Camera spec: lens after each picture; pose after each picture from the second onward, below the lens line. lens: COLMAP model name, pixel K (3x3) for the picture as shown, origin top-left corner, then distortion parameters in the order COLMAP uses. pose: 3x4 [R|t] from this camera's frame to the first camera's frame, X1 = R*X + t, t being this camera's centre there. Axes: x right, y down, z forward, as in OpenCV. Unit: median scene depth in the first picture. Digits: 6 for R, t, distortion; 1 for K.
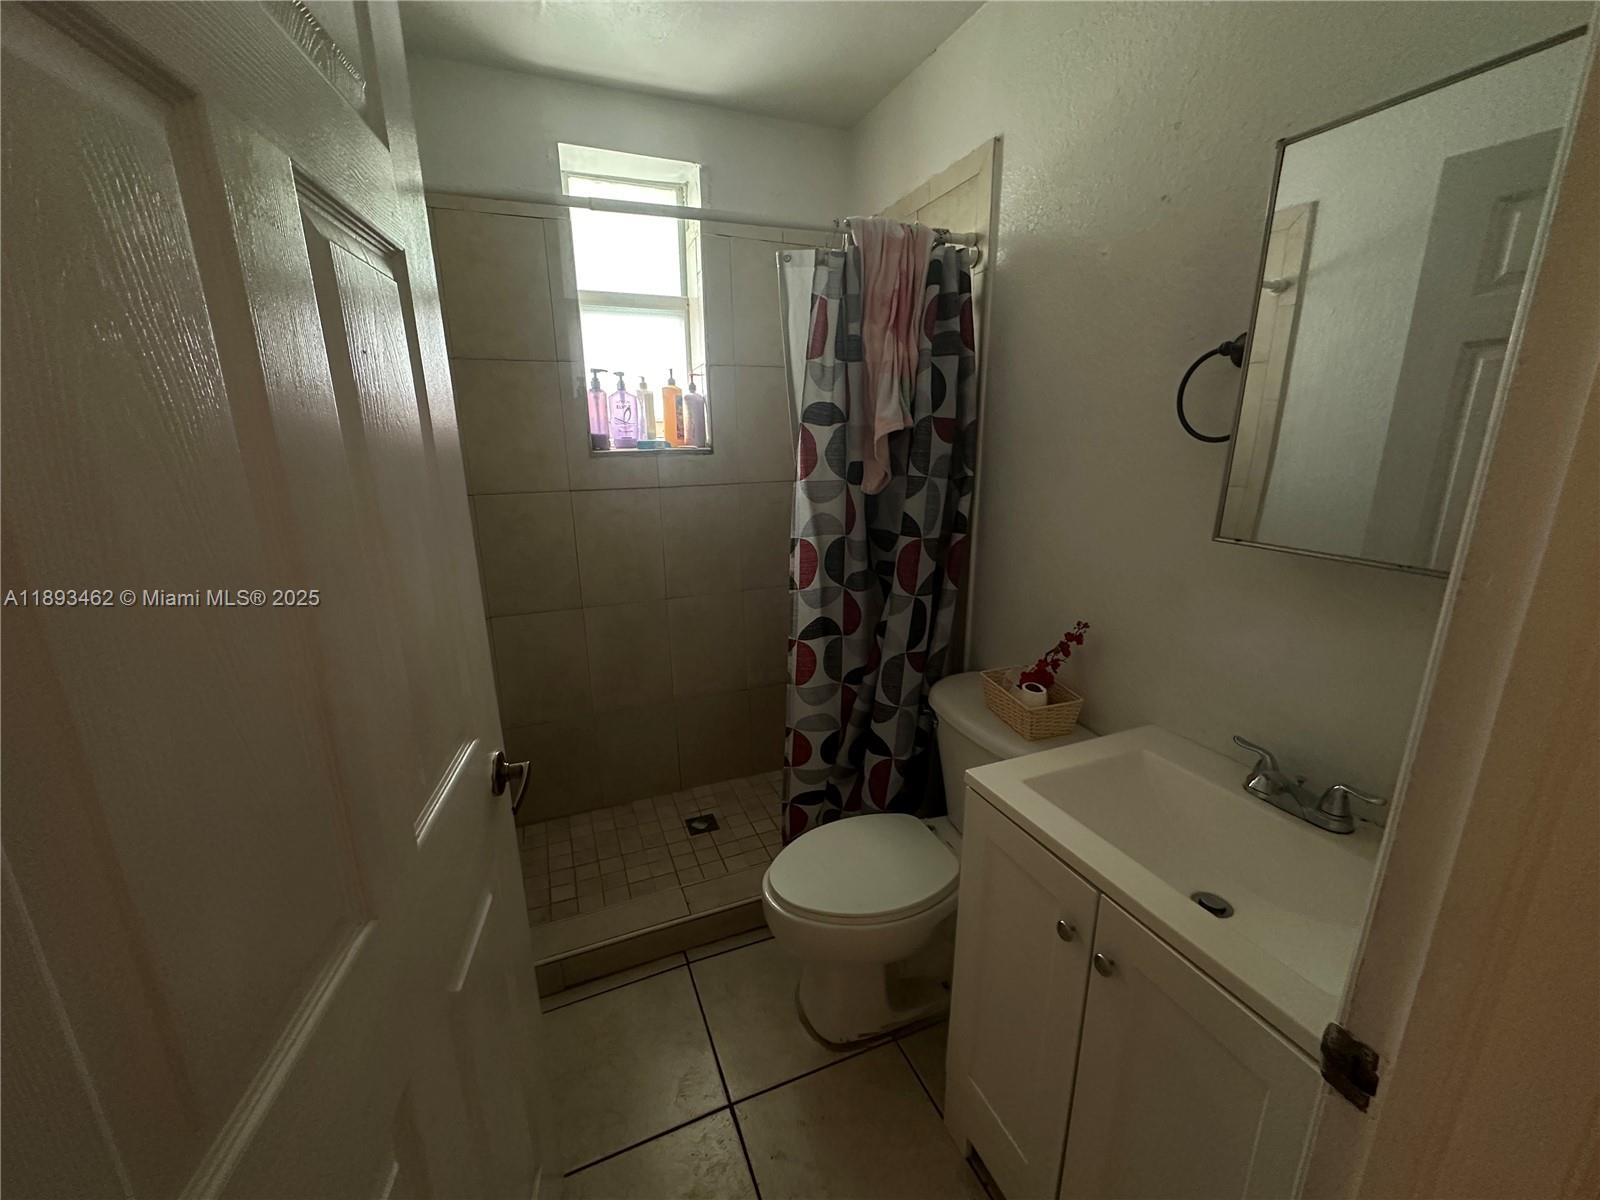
lens RADIAL K [[638.7, 0, 799.8], [0, 638.7, 598.4], [0, 0, 1]] dist [-0.000066, 0.000296]
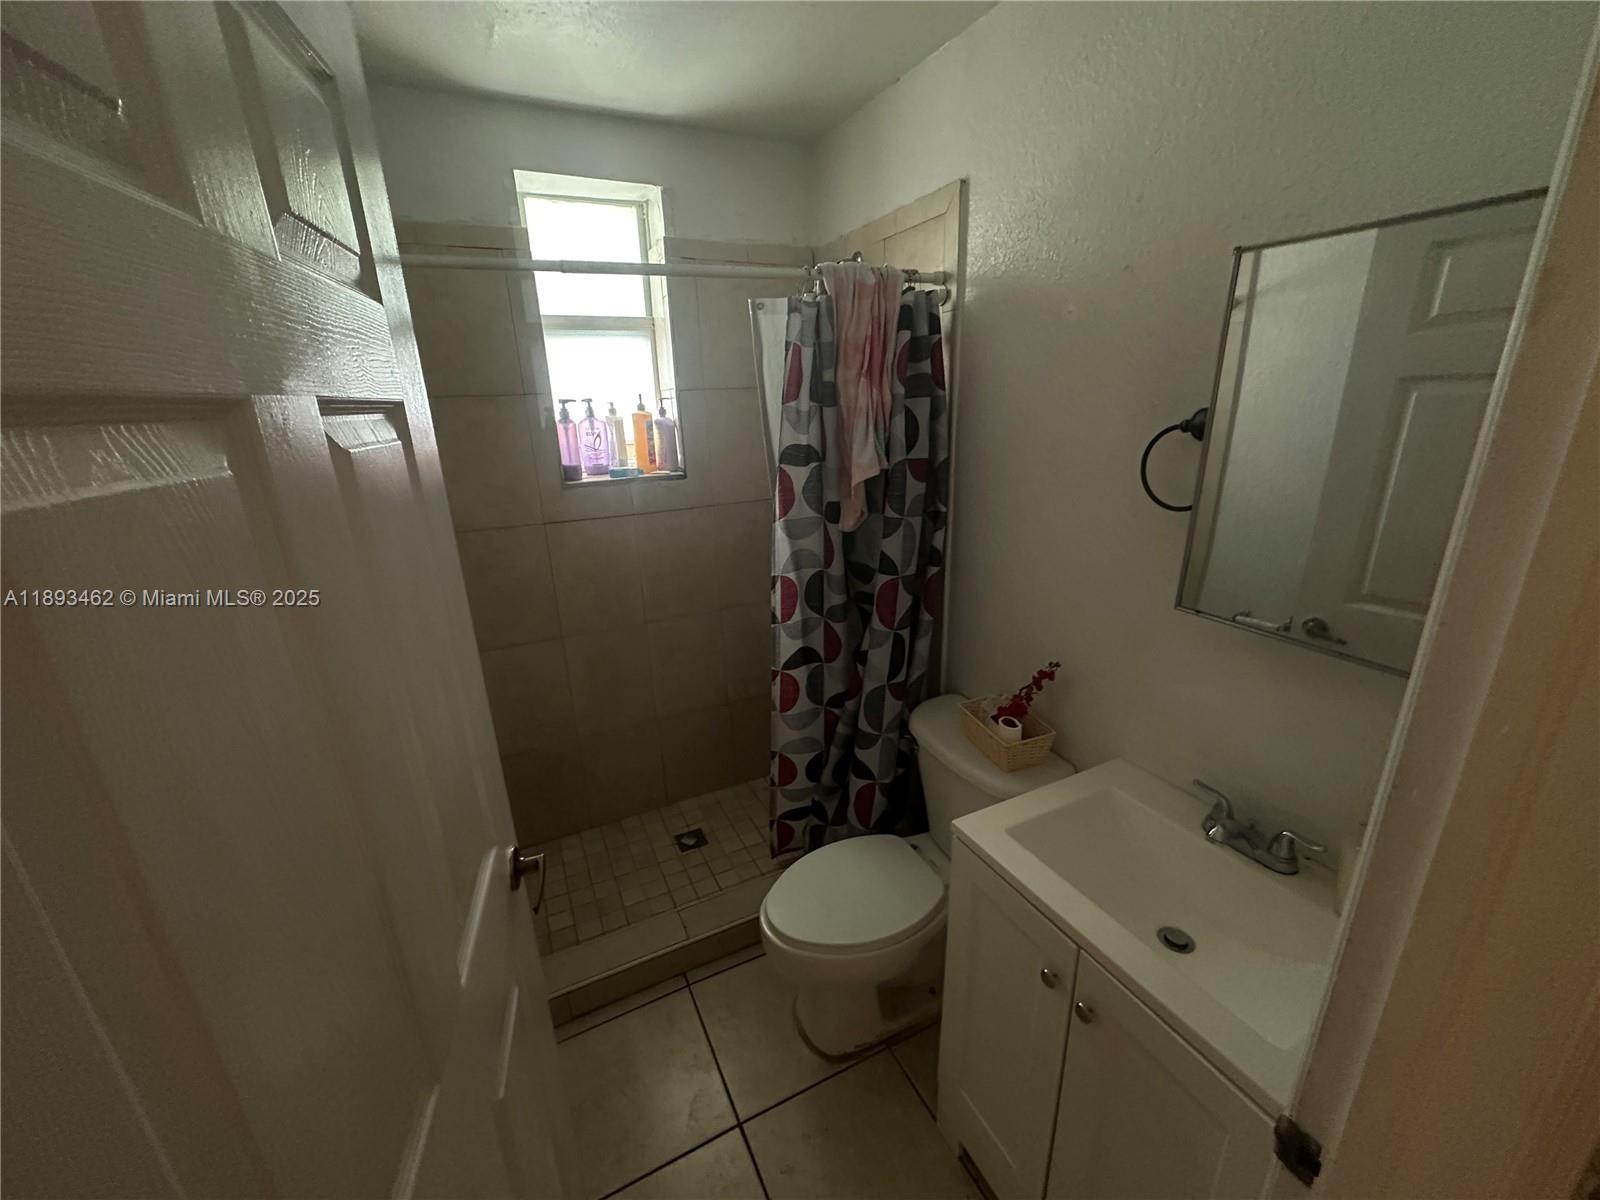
lens RADIAL K [[638.7, 0, 799.8], [0, 638.7, 601.2], [0, 0, 1]] dist [-0.000066, 0.000296]
pose [[0.997867, -0.037837, 0.053199, -0.026420], [0.035001, 0.997967, 0.053270, -0.113187], [-0.055106, -0.051294, 0.997162, -0.024519]]
